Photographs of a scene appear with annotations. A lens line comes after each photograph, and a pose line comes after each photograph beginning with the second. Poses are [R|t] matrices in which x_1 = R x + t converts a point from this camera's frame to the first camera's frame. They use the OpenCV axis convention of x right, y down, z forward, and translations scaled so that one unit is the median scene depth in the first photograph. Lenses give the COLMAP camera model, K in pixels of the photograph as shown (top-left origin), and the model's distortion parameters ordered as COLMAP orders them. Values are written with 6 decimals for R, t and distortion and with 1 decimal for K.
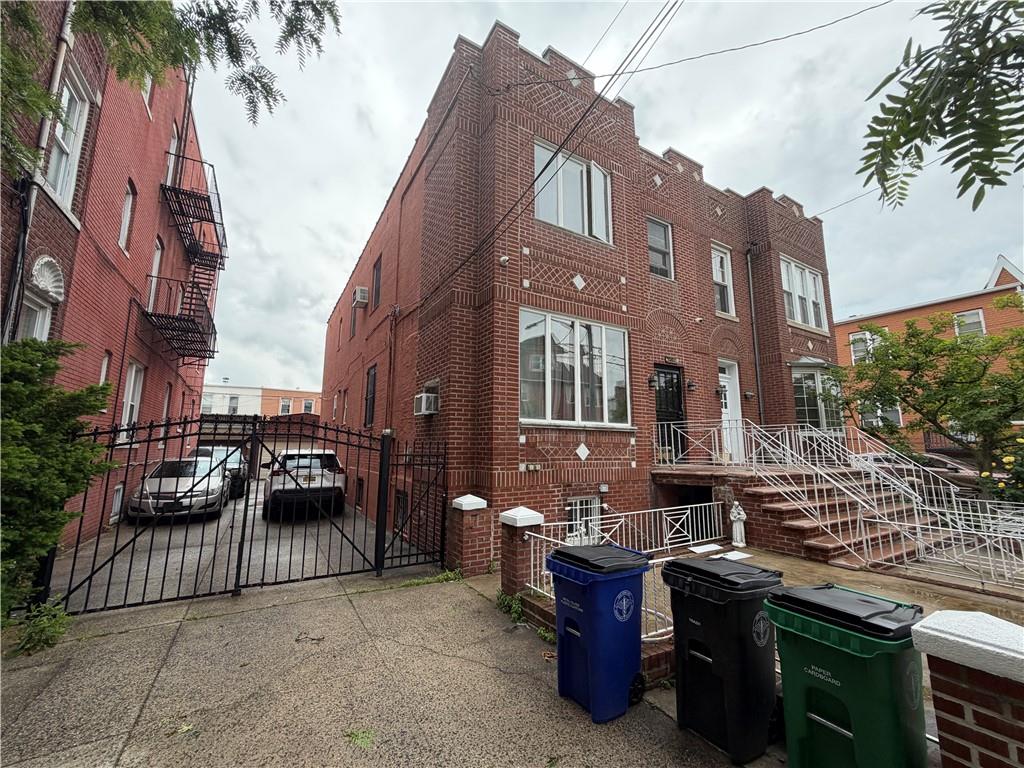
lens RADIAL K [[410.0, 0, 513.7], [0, 410.0, 385.4], [0, 0, 1]] dist [-0.000846, -0.000209]
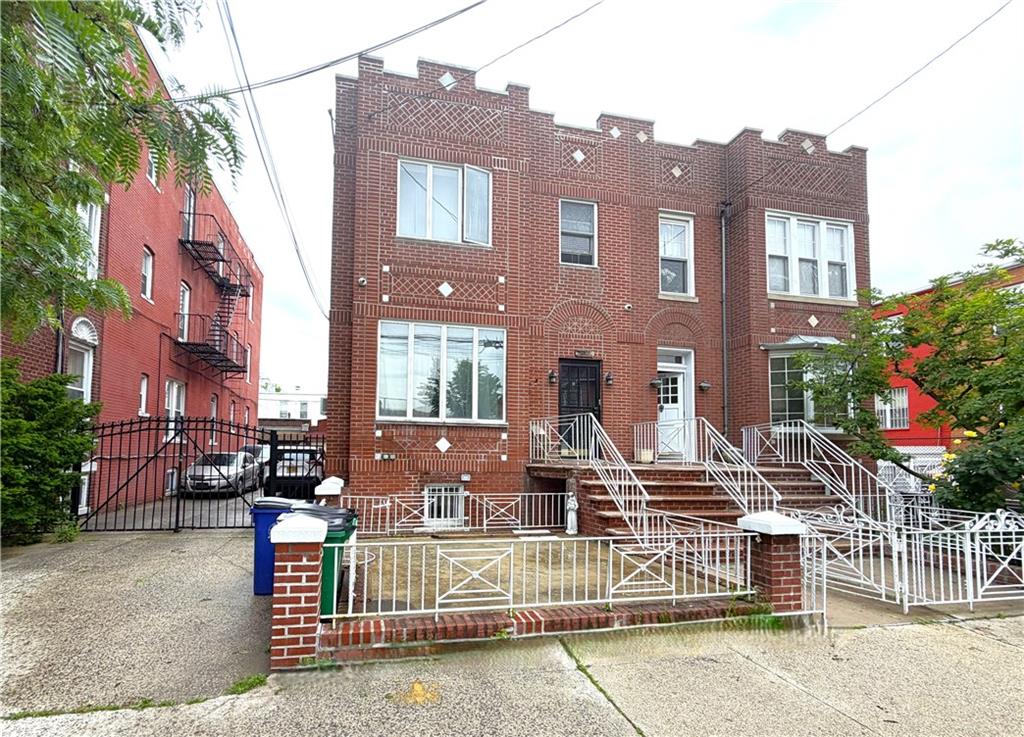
lens RADIAL K [[454.7, 0, 456.7], [0, 454.7, 427.0], [0, 0, 1]] dist [0.001103, -0.001066]
pose [[0.942785, -0.008646, -0.333289, 0.568481], [0.040193, 0.995320, 0.087876, 0.004371], [0.330969, -0.096244, 0.938721, -0.141852]]
